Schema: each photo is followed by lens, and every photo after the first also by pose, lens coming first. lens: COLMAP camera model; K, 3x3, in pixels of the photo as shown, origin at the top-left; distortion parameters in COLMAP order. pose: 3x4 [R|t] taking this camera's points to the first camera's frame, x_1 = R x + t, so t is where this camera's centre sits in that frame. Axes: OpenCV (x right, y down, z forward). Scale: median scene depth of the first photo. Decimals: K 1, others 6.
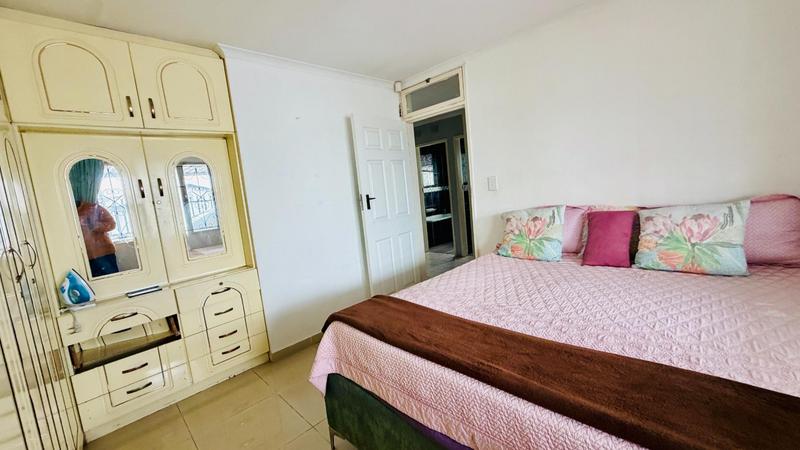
lens RADIAL K [[317.3, 0, 401.5], [0, 317.3, 226.0], [0, 0, 1]] dist [-0.001163, 0.000527]
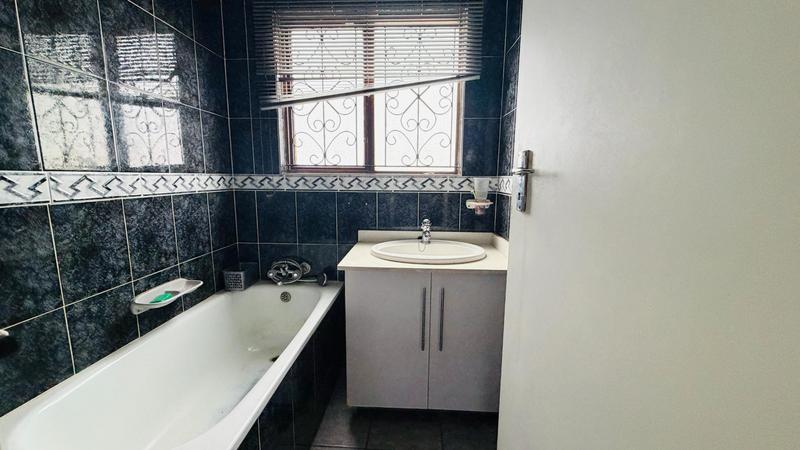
lens RADIAL K [[317.3, 0, 399.1], [0, 317.3, 227.1], [0, 0, 1]] dist [-0.001163, 0.000527]
pose [[0.749607, 0.006310, 0.661853, 0.650558], [-0.010799, 0.999938, 0.002697, -0.820896], [-0.661795, -0.009169, 0.749629, 6.964979]]
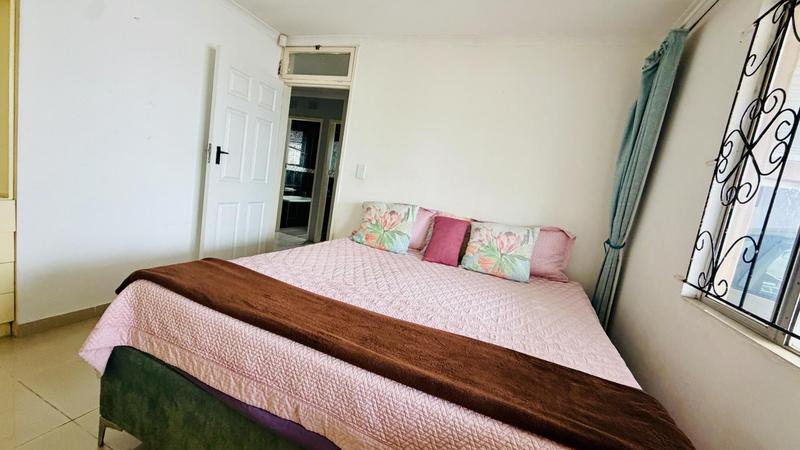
lens RADIAL K [[317.3, 0, 401.1], [0, 317.3, 223.6], [0, 0, 1]] dist [-0.001163, 0.000527]
pose [[0.883762, 0.189189, 0.427986, -0.003223], [-0.198611, 0.979808, -0.023002, 0.047790], [-0.423696, -0.064674, 0.903493, 0.032642]]
